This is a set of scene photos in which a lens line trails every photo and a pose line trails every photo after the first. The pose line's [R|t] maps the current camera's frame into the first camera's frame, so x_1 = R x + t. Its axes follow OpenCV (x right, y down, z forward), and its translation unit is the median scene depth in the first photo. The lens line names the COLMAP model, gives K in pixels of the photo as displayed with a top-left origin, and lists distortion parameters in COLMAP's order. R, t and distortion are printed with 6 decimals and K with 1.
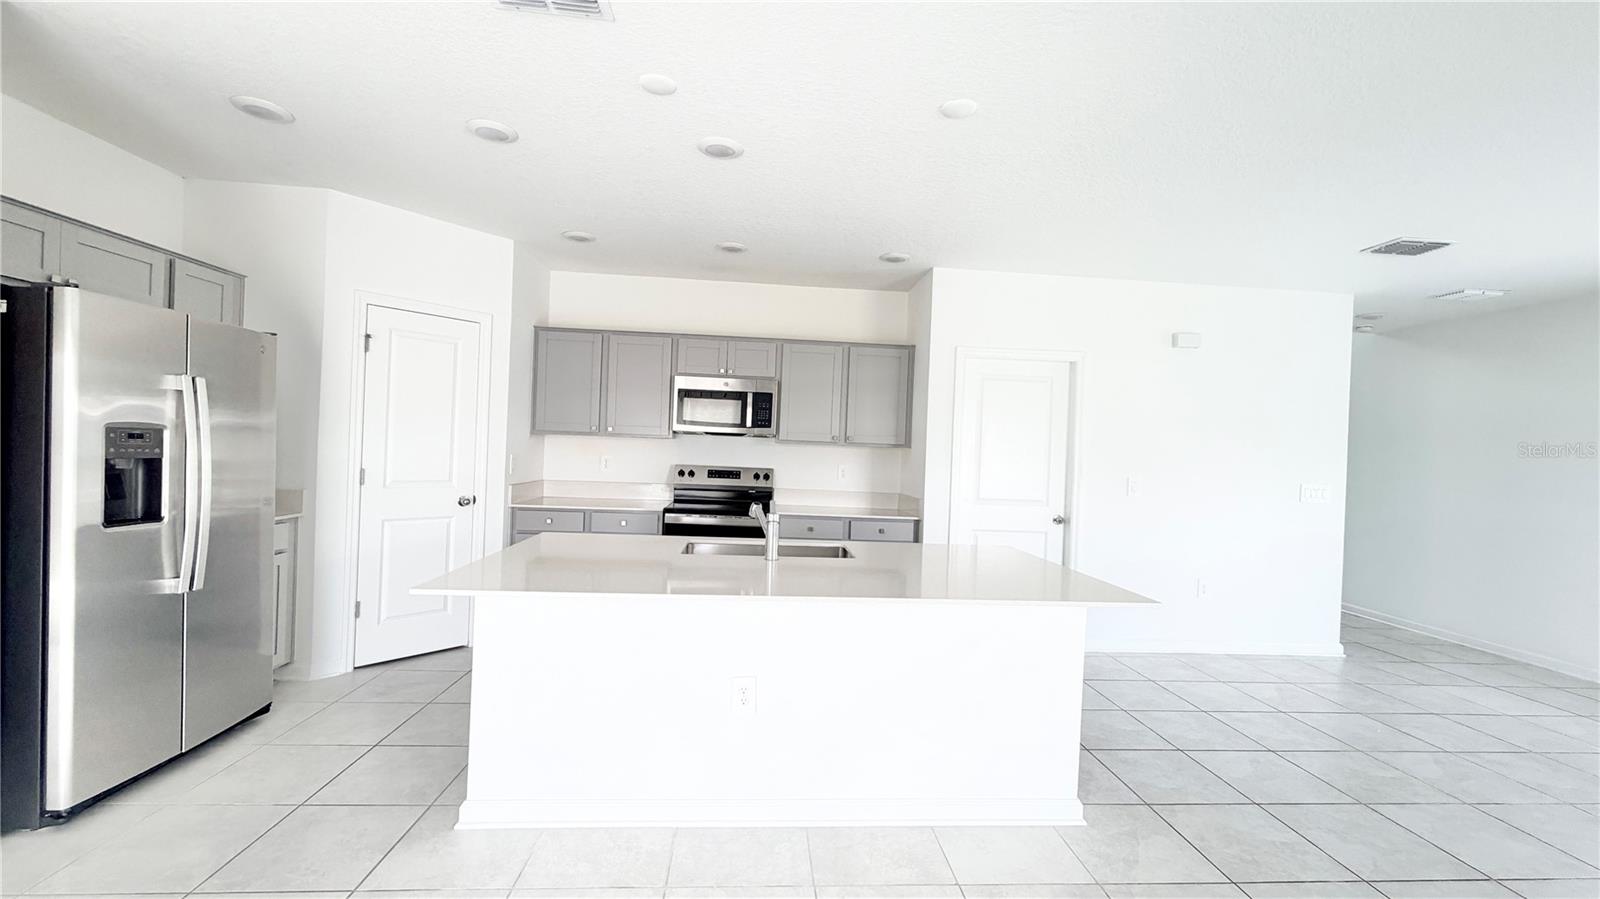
lens RADIAL K [[642.2, 0, 797.4], [0, 642.2, 449.9], [0, 0, 1]] dist [0.002648, 0.000195]
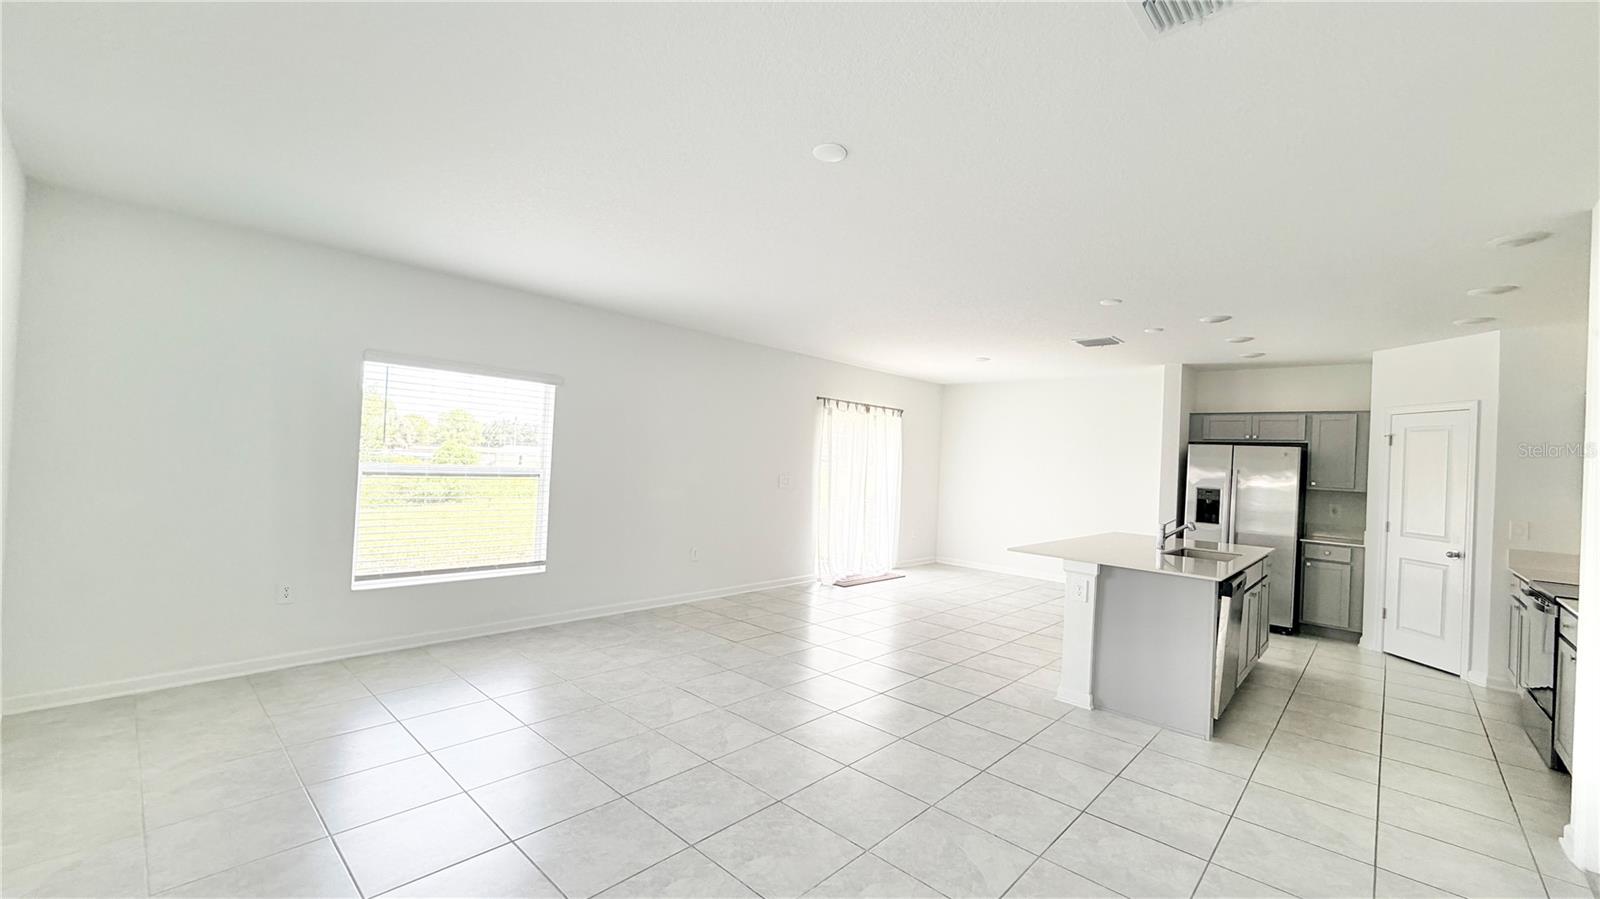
lens RADIAL K [[642.2, 0, 797.4], [0, 642.2, 449.9], [0, 0, 1]] dist [0.002648, 0.000195]
pose [[-0.724841, -0.093483, -0.682544, 1.854345], [-0.087330, 0.995226, -0.043566, 0.064483], [0.683359, 0.028028, -0.729544, 1.514744]]
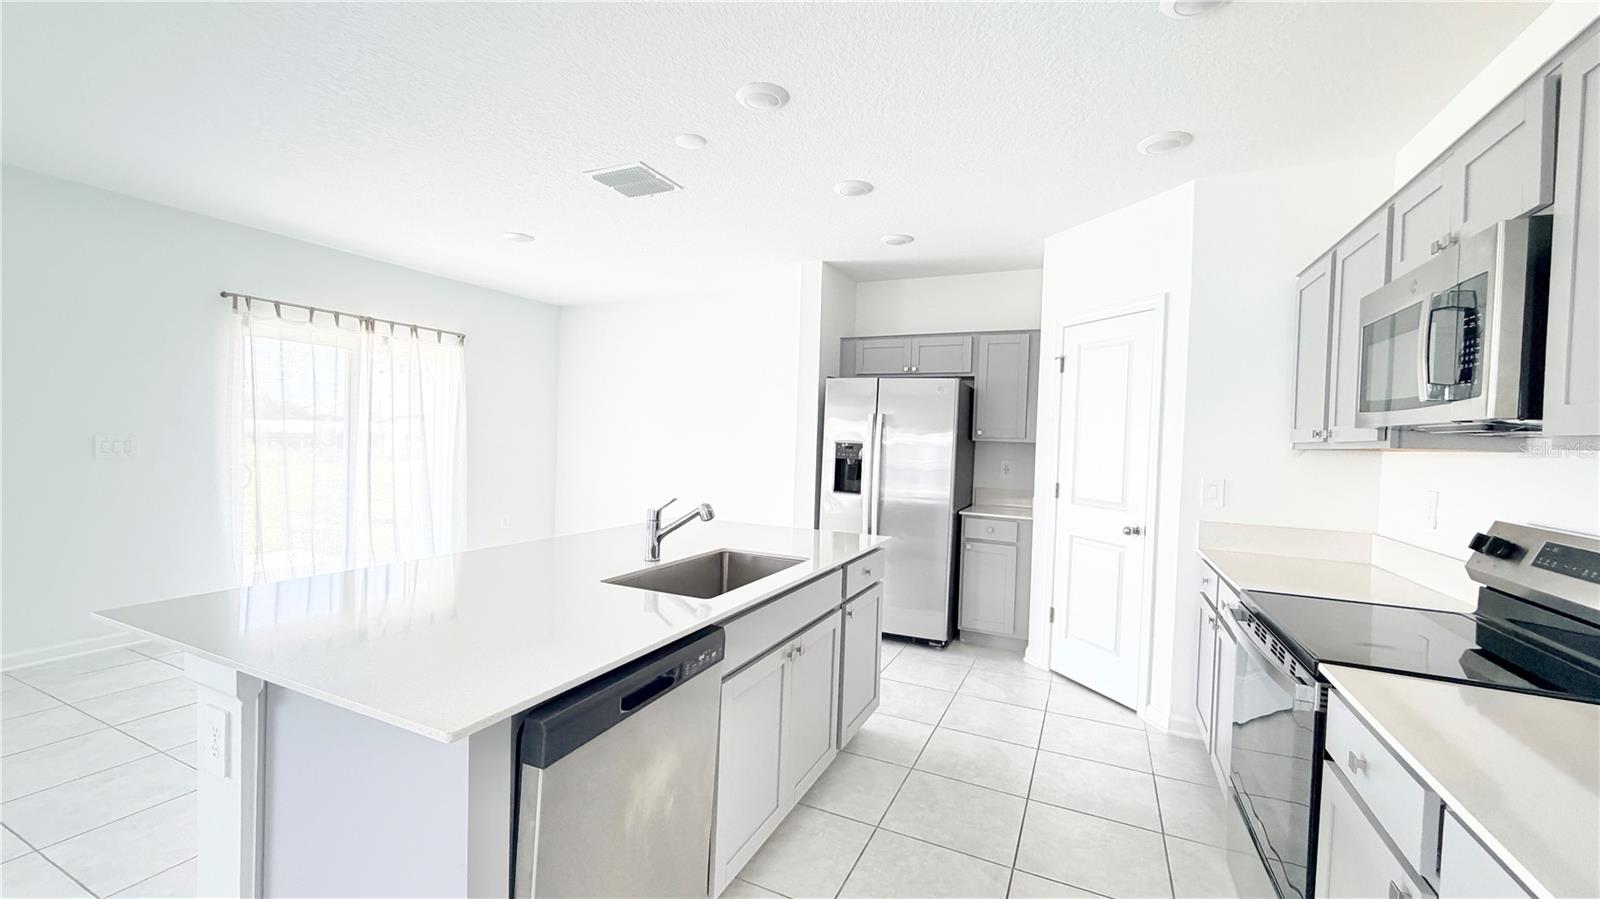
lens RADIAL K [[642.2, 0, 797.4], [0, 642.2, 449.9], [0, 0, 1]] dist [0.002648, 0.000195]
pose [[-0.482193, -0.046796, -0.874814, 0.602455], [-0.060787, 0.997953, -0.019878, 0.028890], [0.873954, 0.043592, -0.484050, 1.491050]]
